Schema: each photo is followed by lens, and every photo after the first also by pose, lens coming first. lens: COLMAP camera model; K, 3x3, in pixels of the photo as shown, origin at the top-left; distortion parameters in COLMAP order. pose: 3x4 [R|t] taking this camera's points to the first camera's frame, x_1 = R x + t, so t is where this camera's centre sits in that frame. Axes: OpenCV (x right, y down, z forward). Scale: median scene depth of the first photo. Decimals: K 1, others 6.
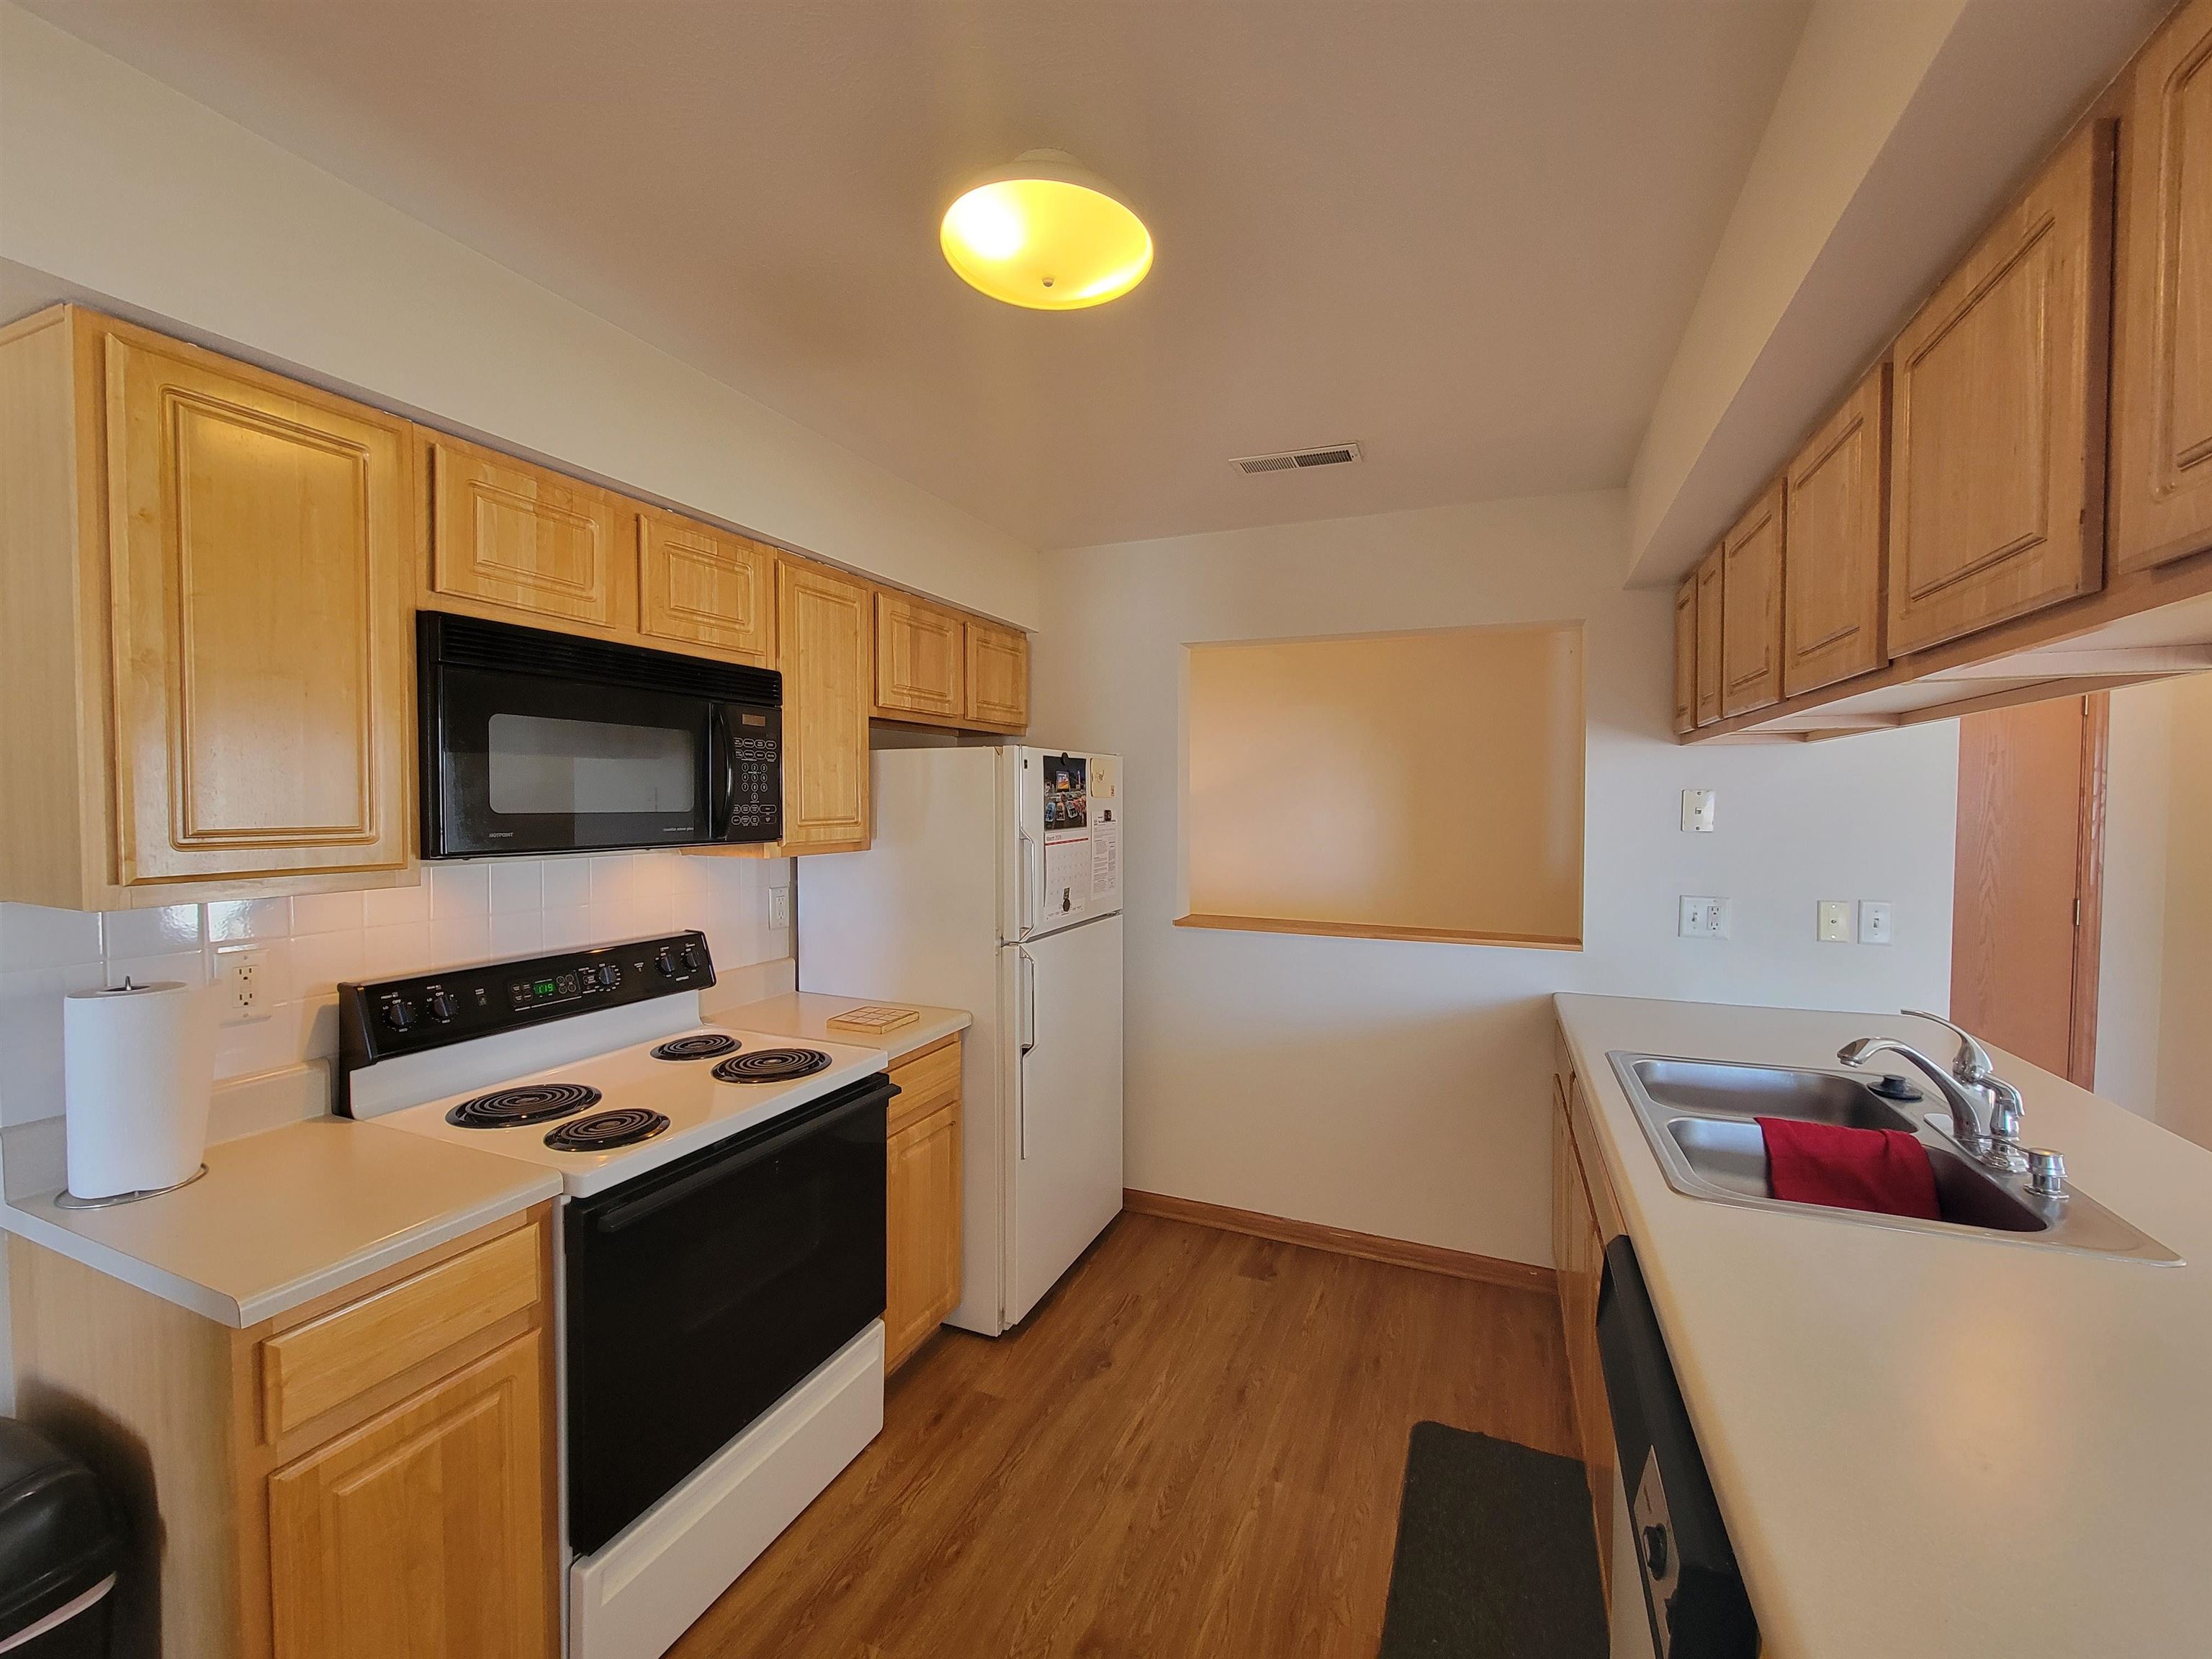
lens RADIAL K [[891.5, 0, 1118.2], [0, 891.5, 829.6], [0, 0, 1]] dist [-0.001933, -0.000380]
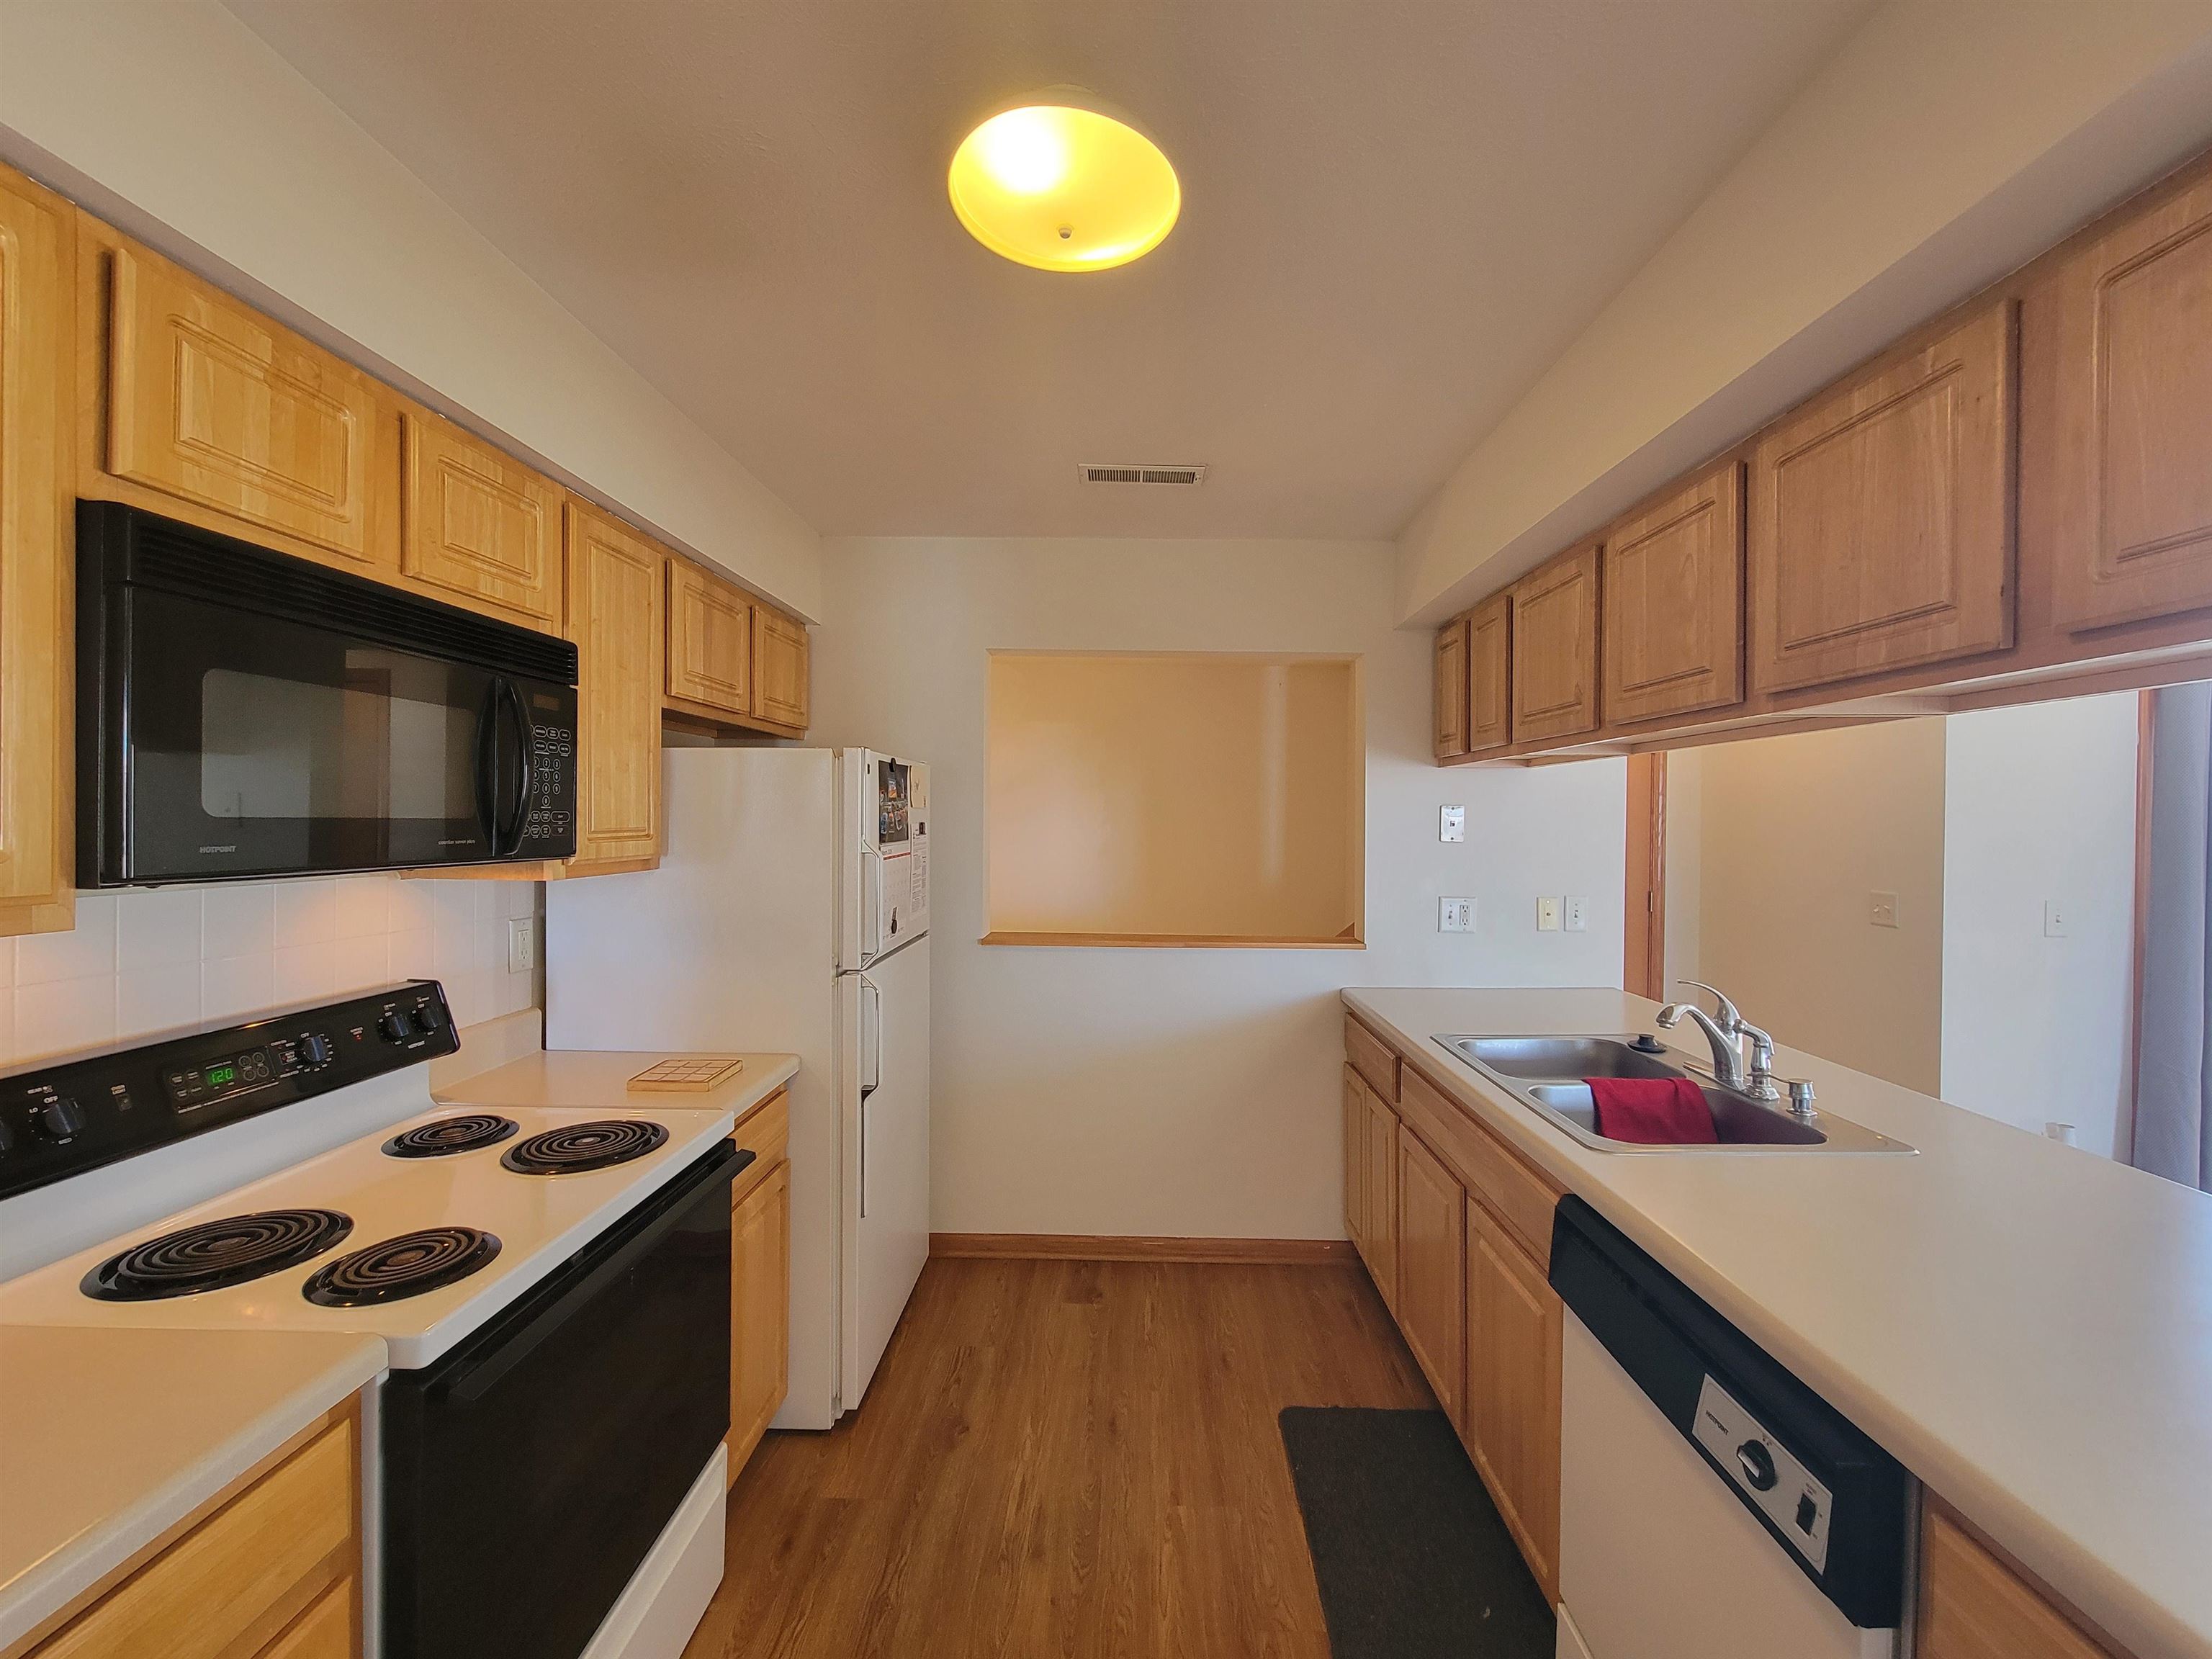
lens RADIAL K [[891.5, 0, 1117.2], [0, 891.5, 829.3], [0, 0, 1]] dist [-0.001933, -0.000380]
pose [[0.928535, -0.000307, 0.371245, -0.255499], [0.008074, 0.999780, -0.019366, 0.007702], [-0.371157, 0.020979, 0.928333, 0.105049]]
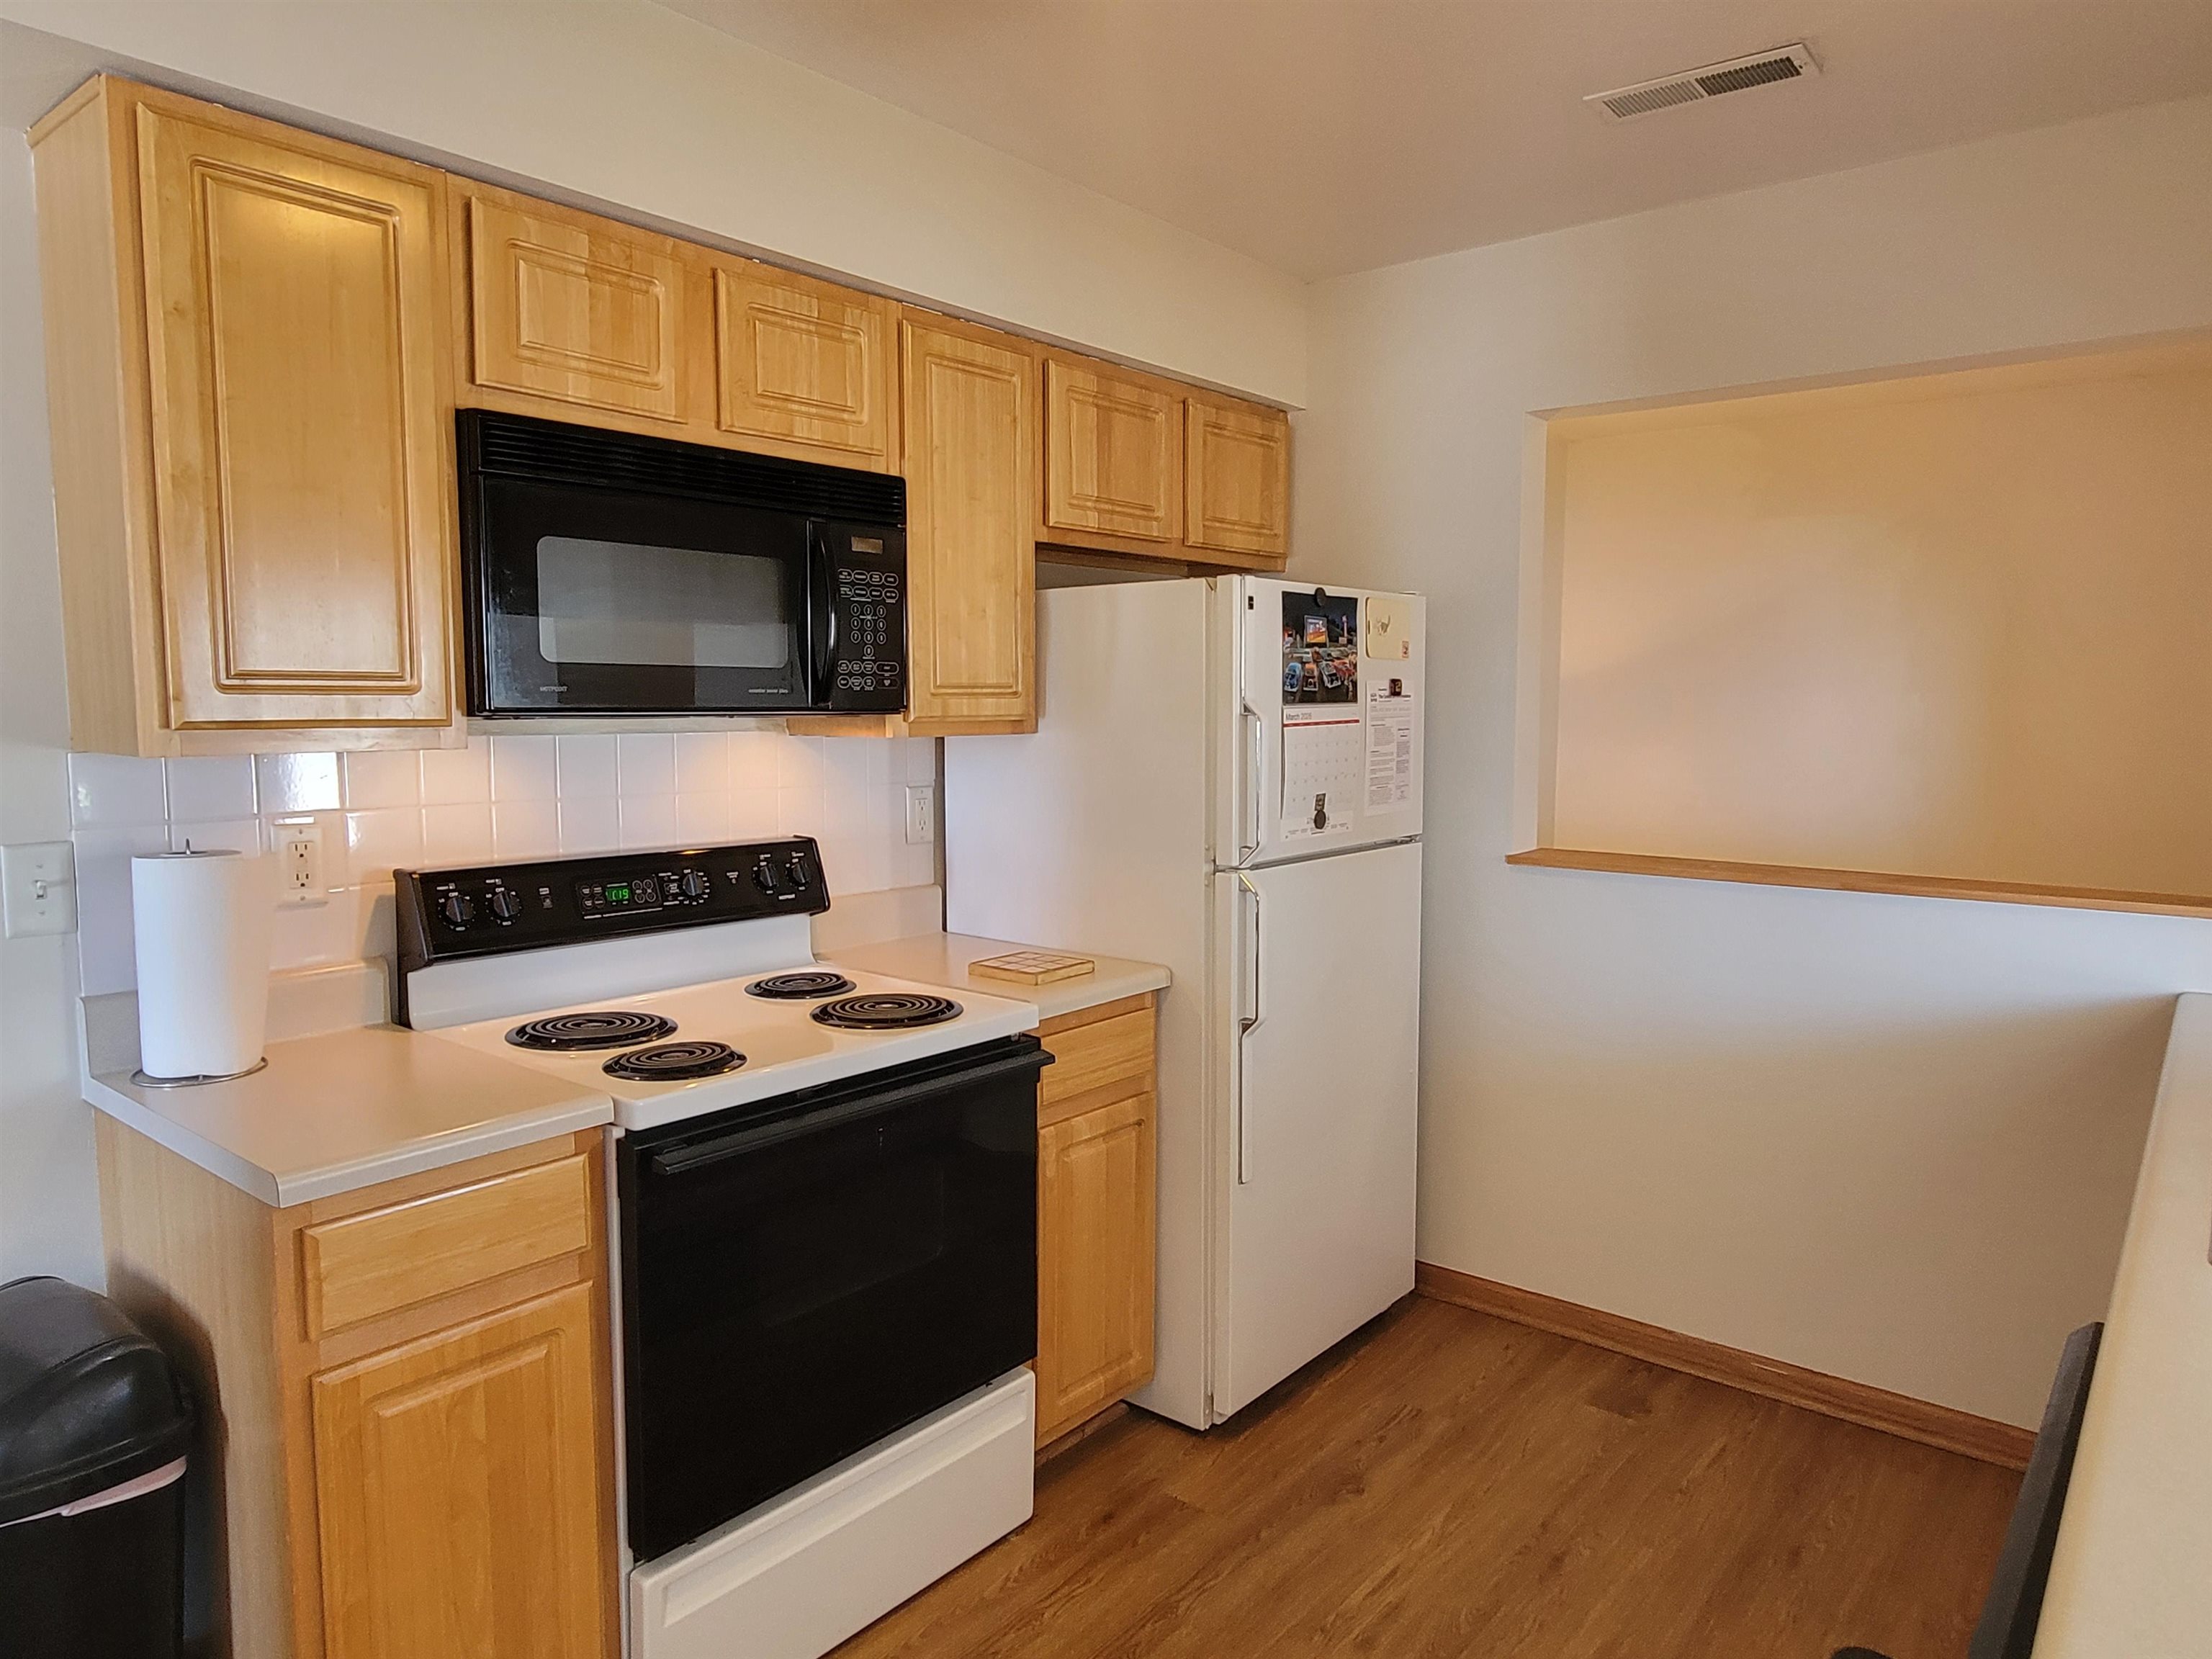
lens RADIAL K [[1401.0, 0, 1110.1], [0, 1401.0, 830.8], [0, 0, 1]] dist [-0.000040, -0.001913]
pose [[0.959148, 0.021962, -0.282049, 0.120484], [-0.006010, 0.998339, 0.057302, 0.047854], [0.282839, -0.053266, 0.957687, -0.060743]]
